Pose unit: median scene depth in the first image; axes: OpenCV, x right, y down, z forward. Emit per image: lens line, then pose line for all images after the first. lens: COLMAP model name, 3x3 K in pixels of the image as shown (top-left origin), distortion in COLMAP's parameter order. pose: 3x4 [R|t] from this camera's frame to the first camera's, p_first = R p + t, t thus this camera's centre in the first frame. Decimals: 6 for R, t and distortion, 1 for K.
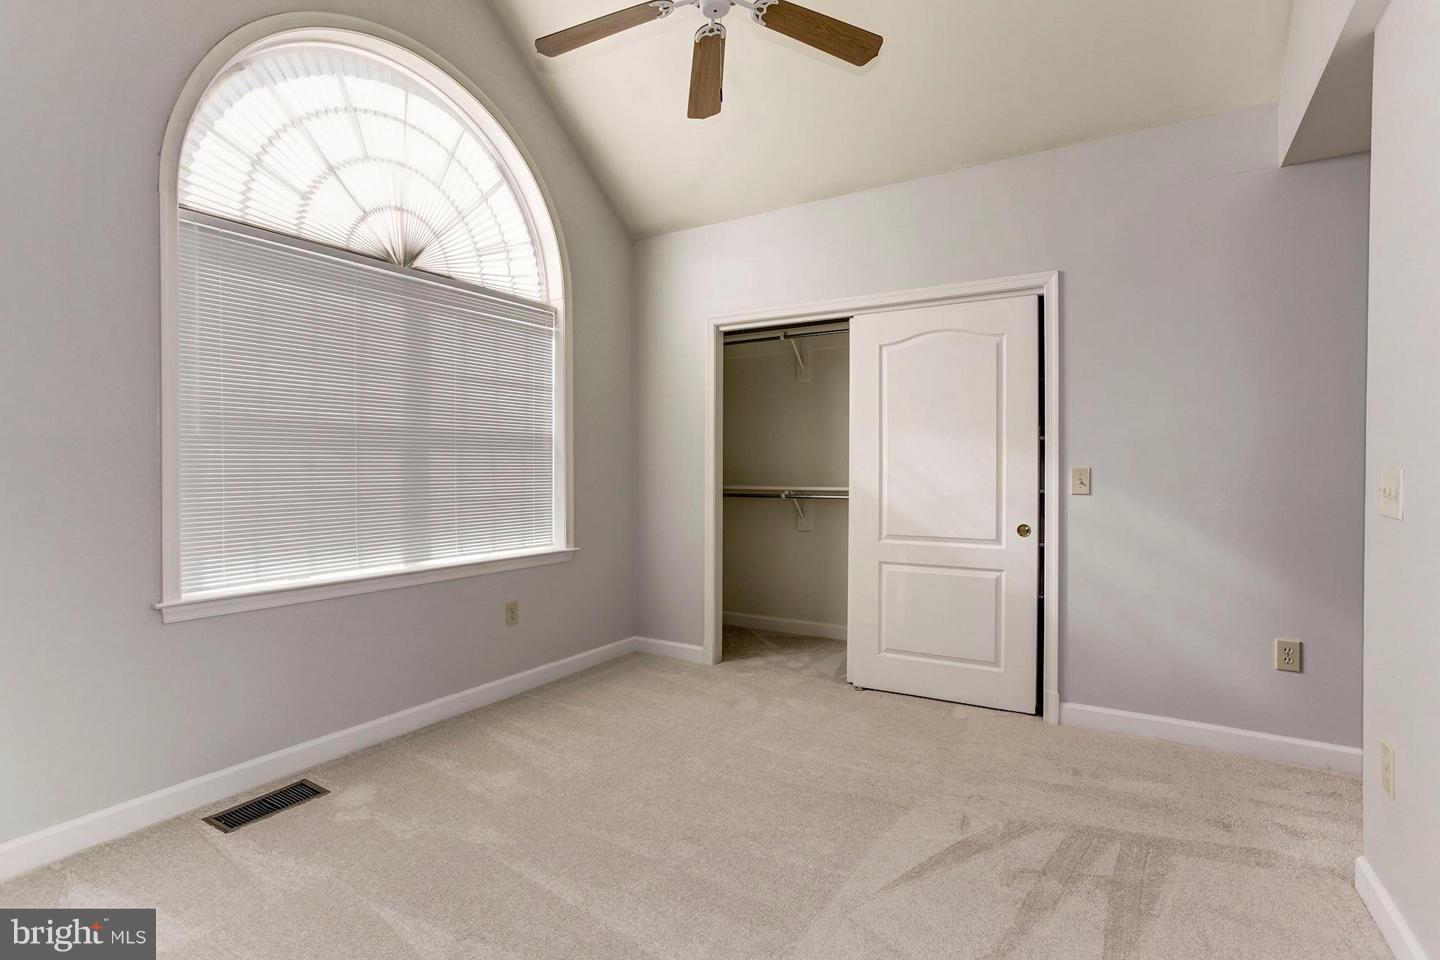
lens RADIAL K [[694.9, 0, 718.8], [0, 694.9, 472.7], [0, 0, 1]] dist [-0.028477, 0.014628]
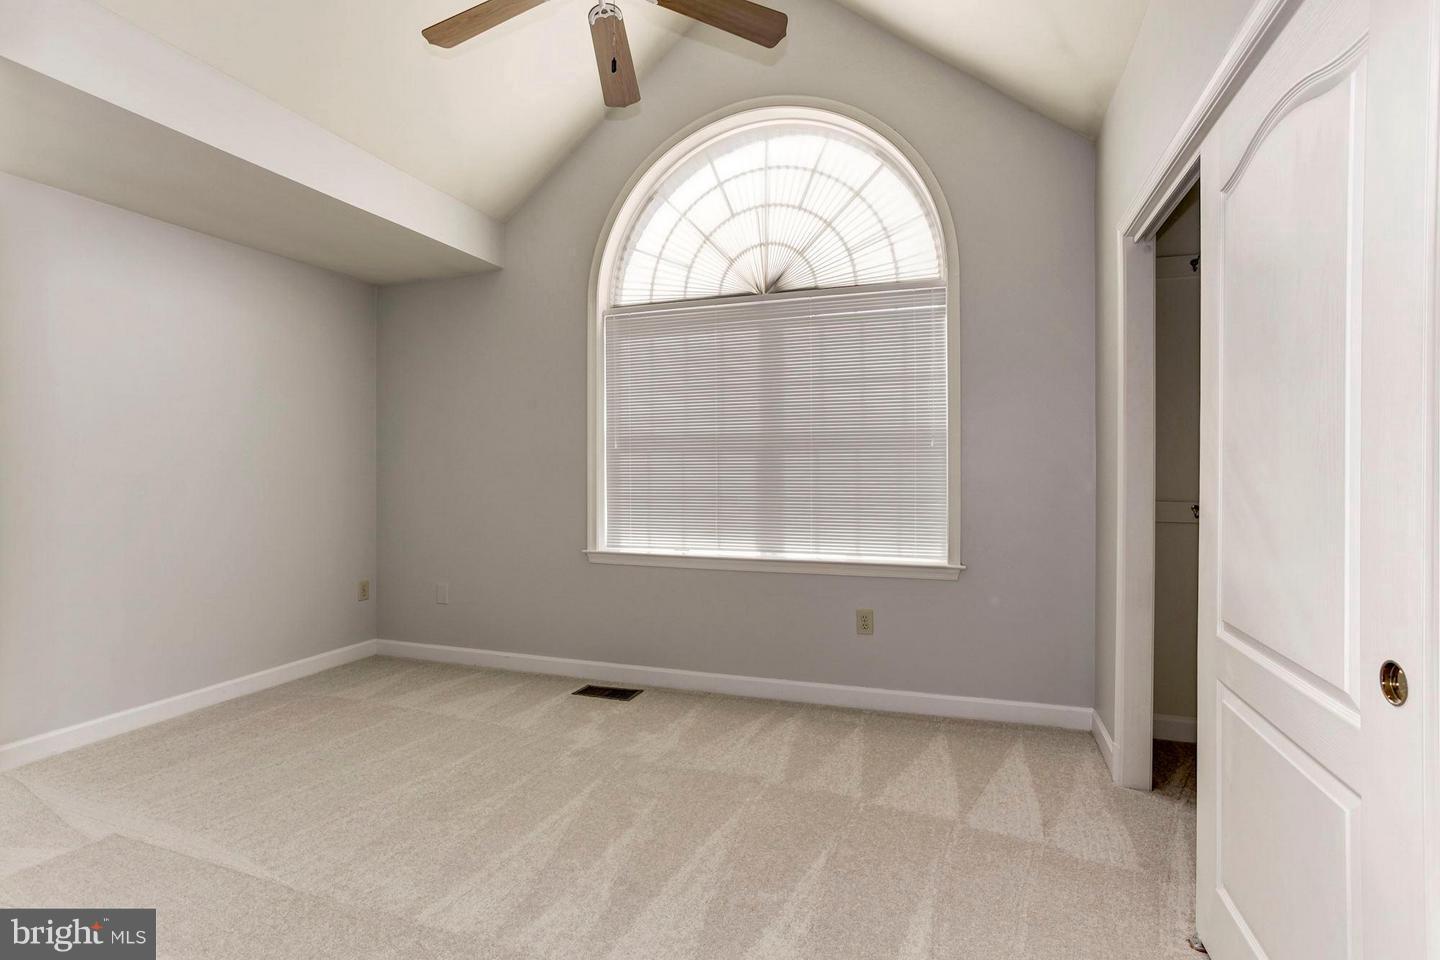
lens RADIAL K [[694.9, 0, 718.1], [0, 694.9, 479.5], [0, 0, 1]] dist [-0.028477, 0.014628]
pose [[0.227423, 0.008608, -0.973758, 0.646635], [-0.006549, 0.999952, 0.007310, 0.002621], [0.973774, 0.004715, 0.227468, 0.657246]]
